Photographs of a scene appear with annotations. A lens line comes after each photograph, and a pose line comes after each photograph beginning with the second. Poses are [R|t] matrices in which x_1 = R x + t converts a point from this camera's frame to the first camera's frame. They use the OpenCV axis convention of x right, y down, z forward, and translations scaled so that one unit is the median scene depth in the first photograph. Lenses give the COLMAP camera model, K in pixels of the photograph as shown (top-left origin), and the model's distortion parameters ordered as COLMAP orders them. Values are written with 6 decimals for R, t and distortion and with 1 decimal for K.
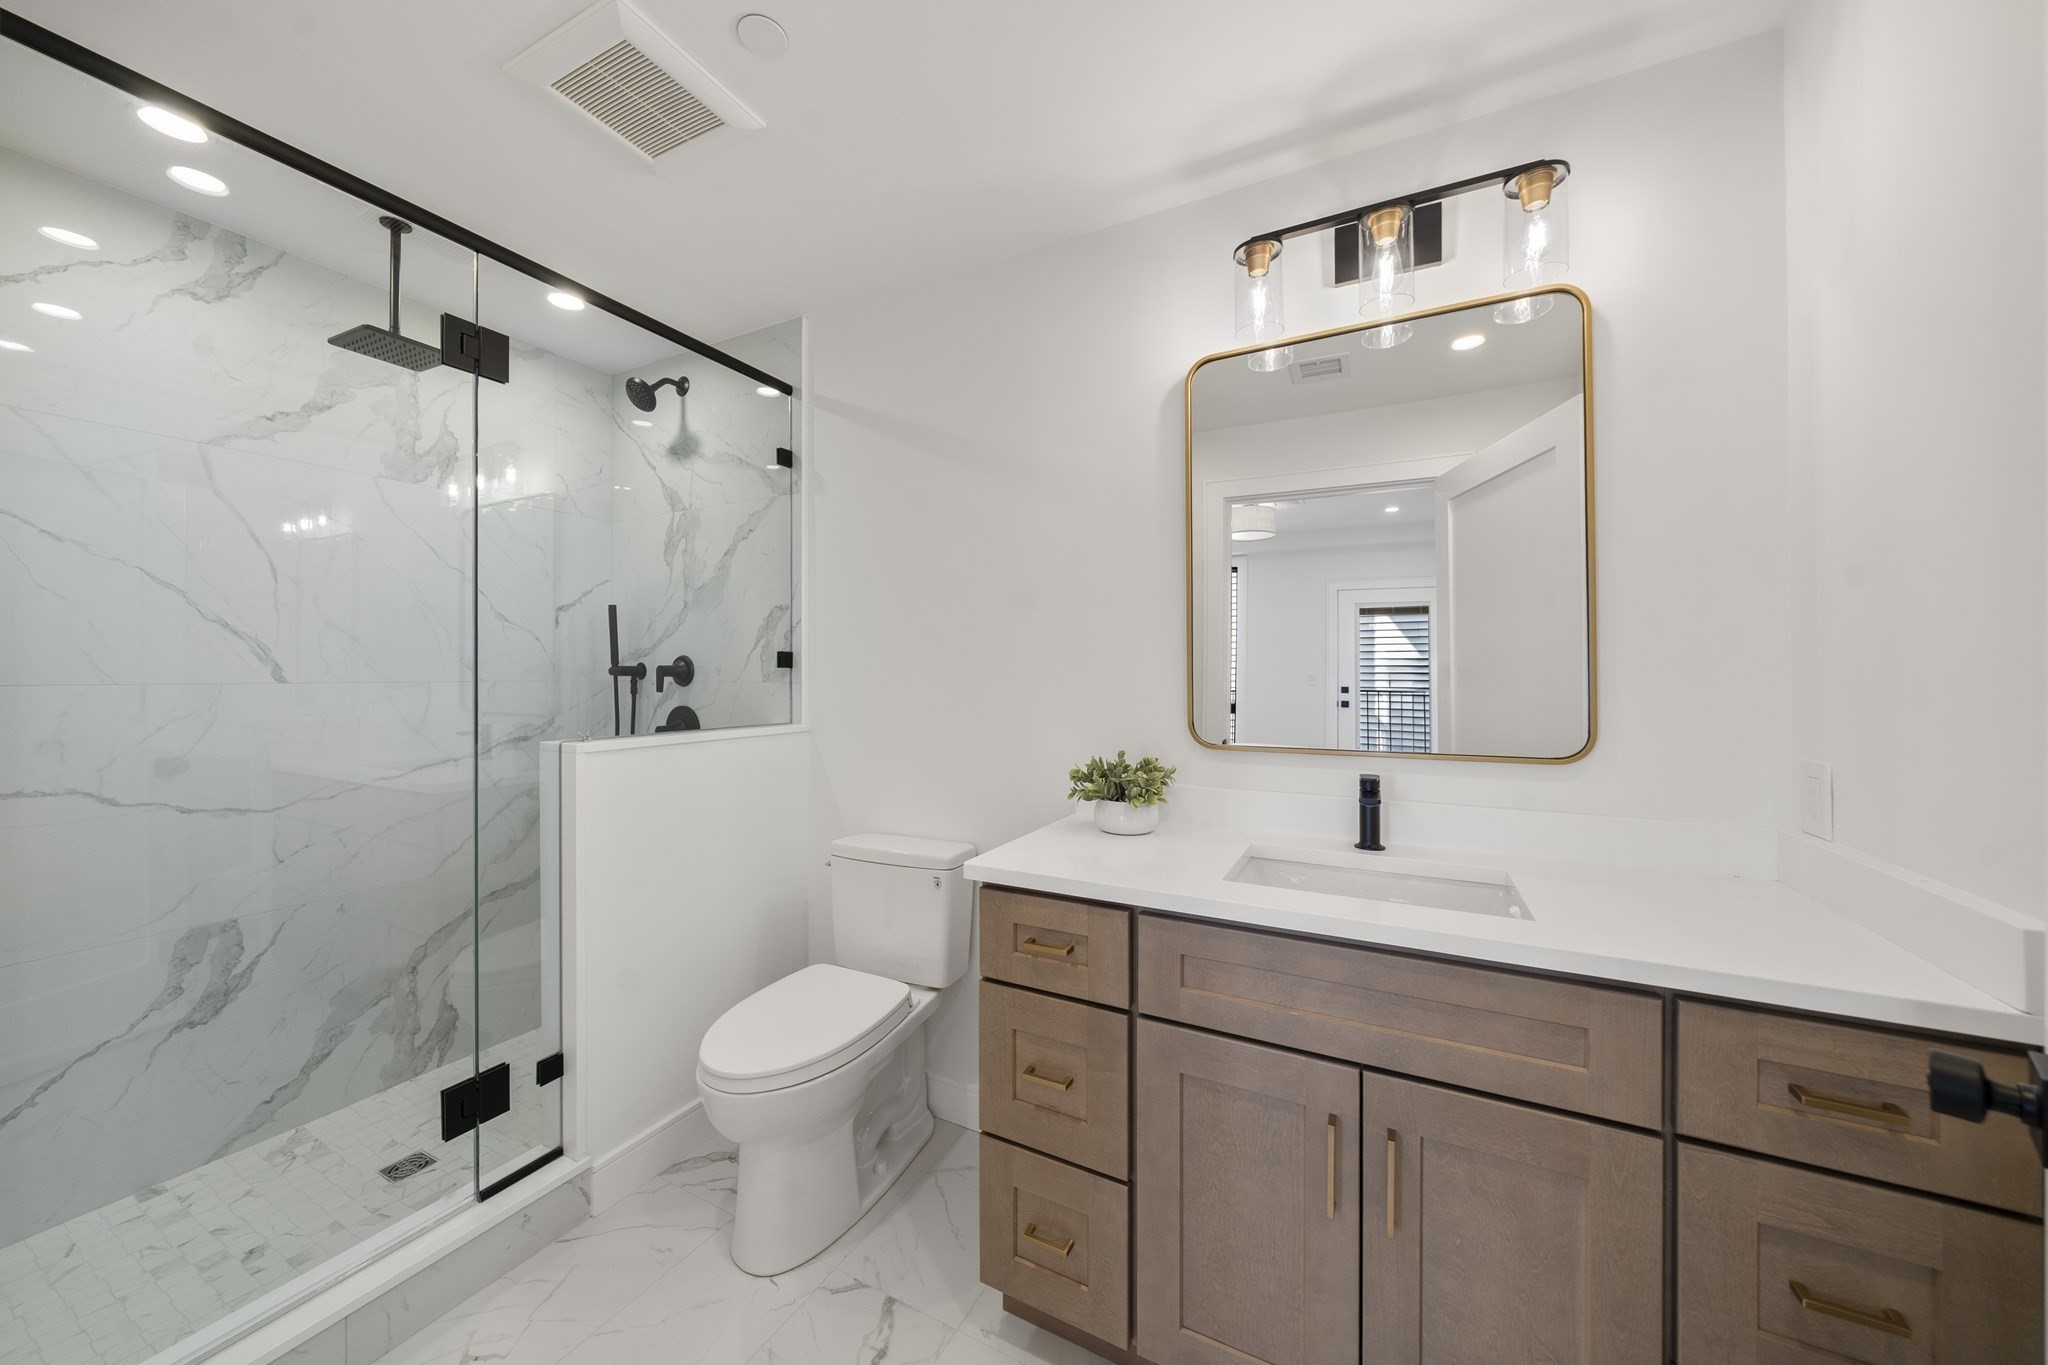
lens RADIAL K [[680.7, 0, 1022.3], [0, 680.7, 677.9], [0, 0, 1]] dist [-0.002148, 0.000115]
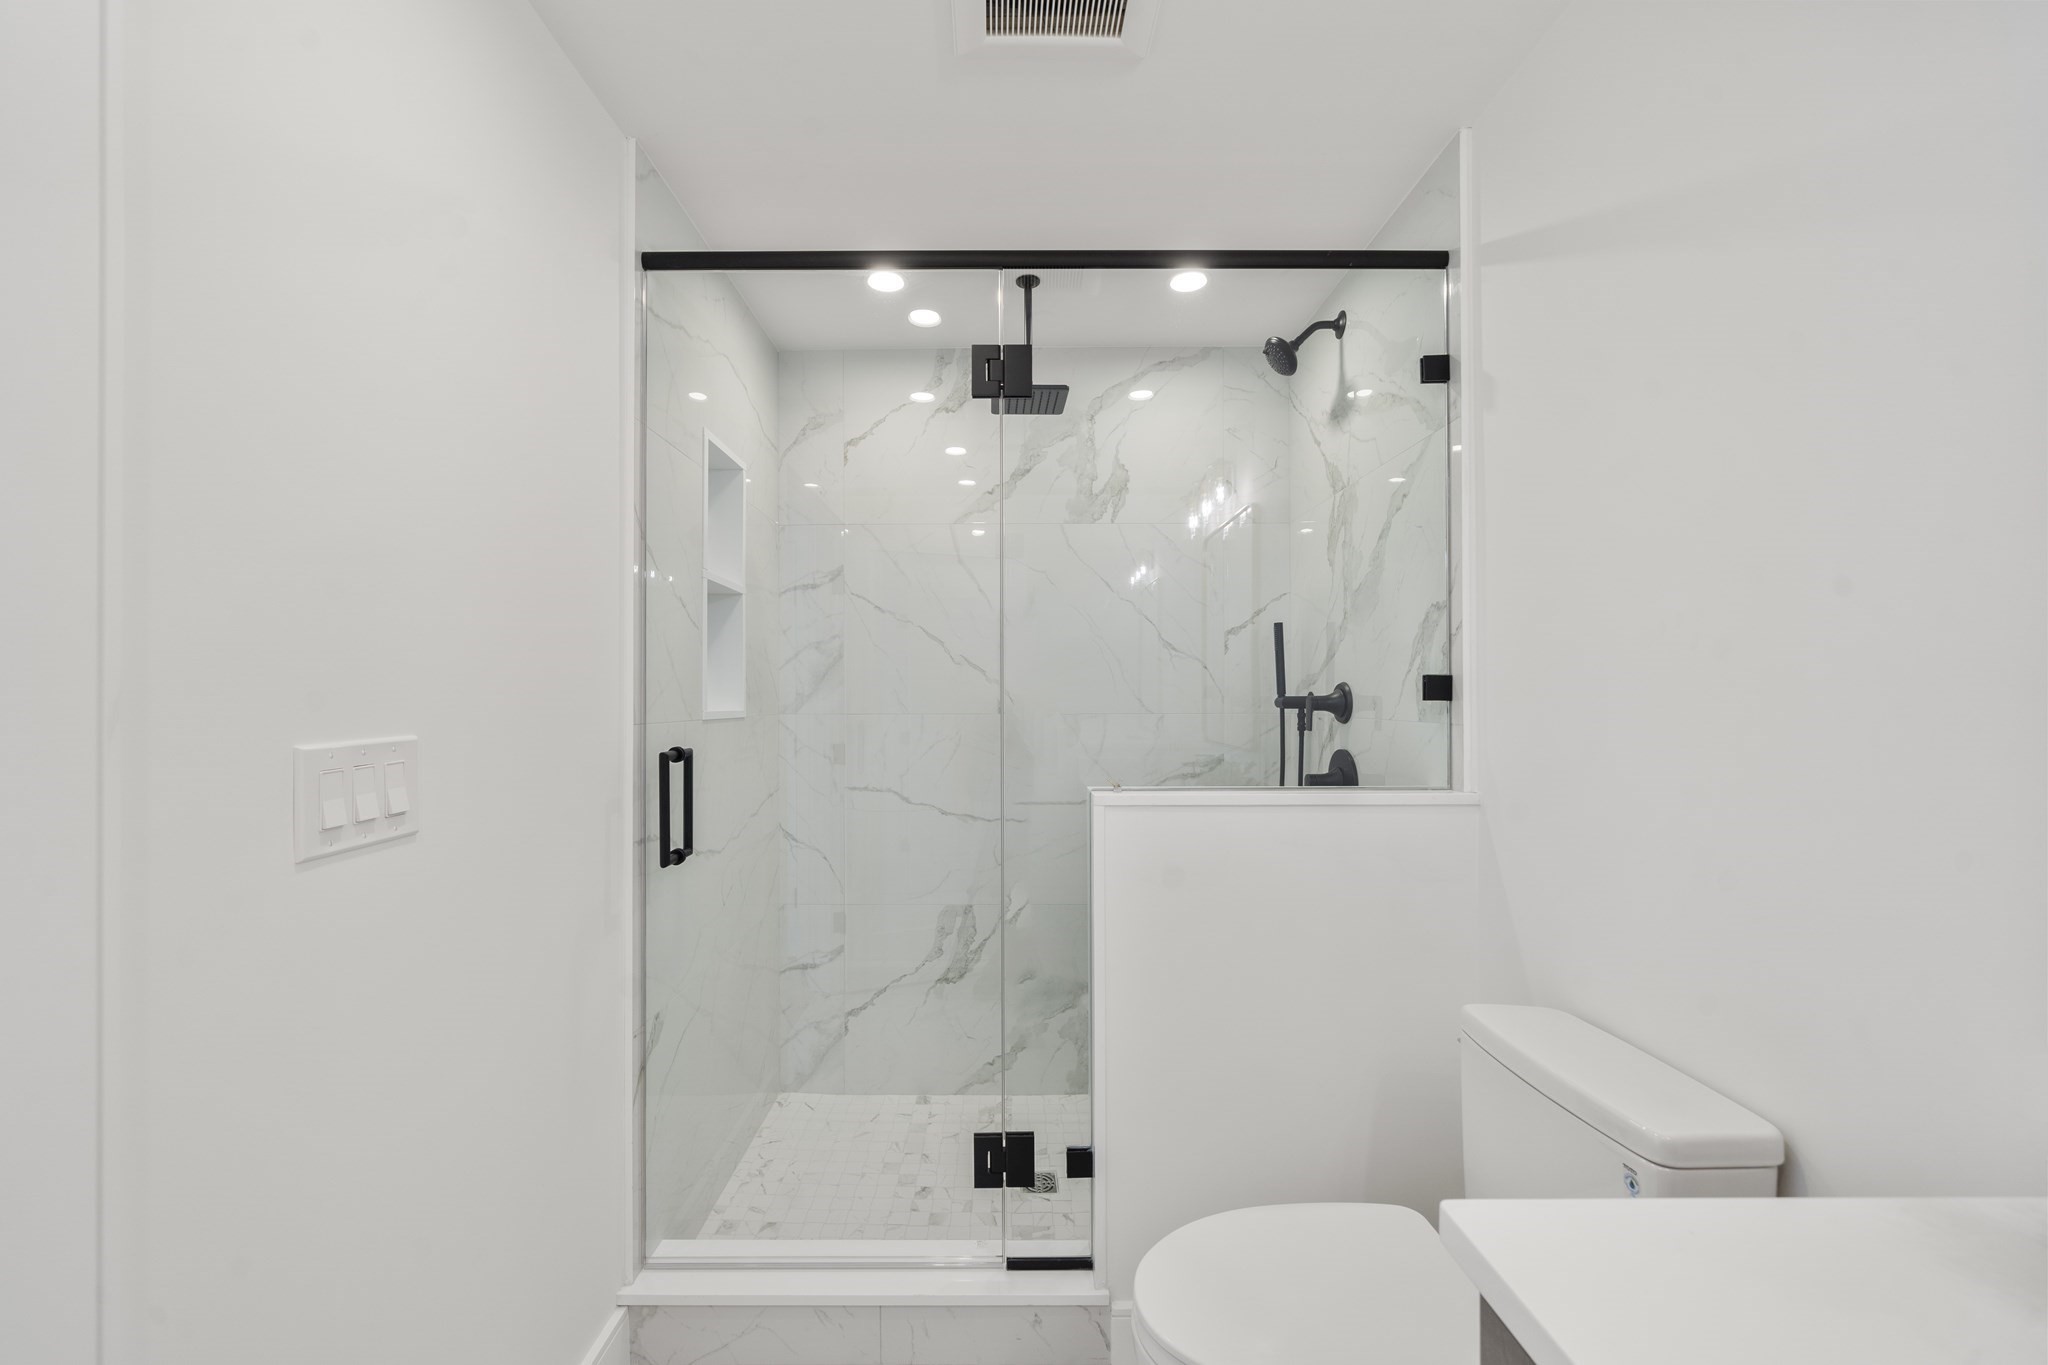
lens RADIAL K [[792.9, 0, 1022.8], [0, 792.9, 695.6], [0, 0, 1]] dist [-0.002417, -0.001025]
pose [[0.472323, -0.002448, -0.881422, 0.118538], [-0.006273, 0.999961, -0.006138, -0.012528], [0.881403, 0.008428, 0.472290, 0.314620]]
